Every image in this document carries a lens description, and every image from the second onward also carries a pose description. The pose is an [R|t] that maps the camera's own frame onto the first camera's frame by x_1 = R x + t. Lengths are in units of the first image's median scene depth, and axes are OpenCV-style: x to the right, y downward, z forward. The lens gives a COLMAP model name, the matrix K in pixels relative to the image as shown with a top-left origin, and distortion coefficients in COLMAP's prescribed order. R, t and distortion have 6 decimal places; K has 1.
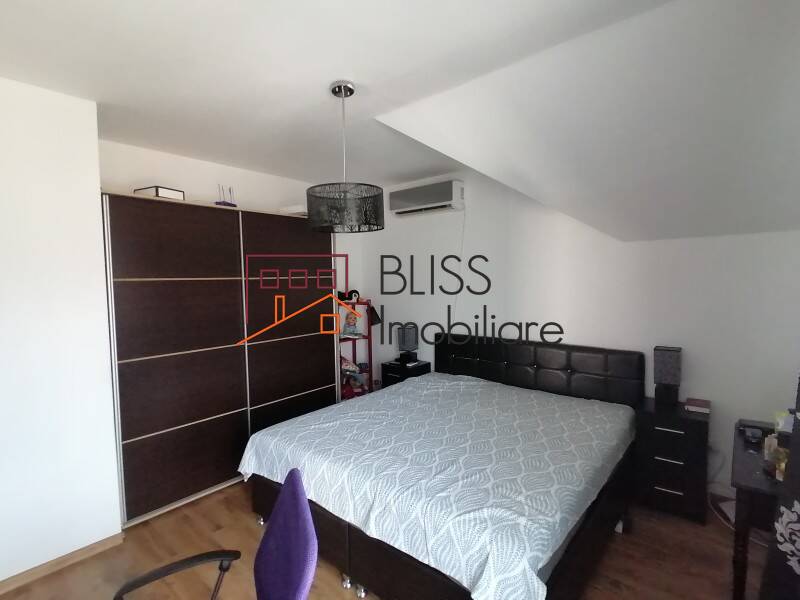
lens RADIAL K [[394.4, 0, 400.0], [0, 394.4, 300.0], [0, 0, 1]] dist [-0.000391, -0.000171]
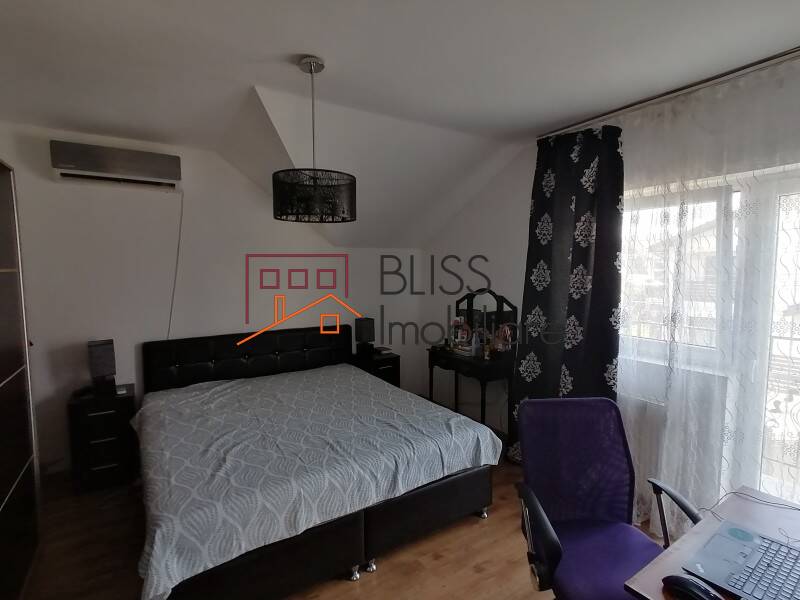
lens RADIAL K [[399.5, 0, 400.0], [0, 399.5, 300.0], [0, 0, 1]] dist [0.004818, 0.000228]
pose [[0.289683, -0.062564, 0.955076, -0.727183], [0.054840, 0.997307, 0.048697, -0.018342], [-0.955550, 0.038270, 0.292334, 0.399299]]
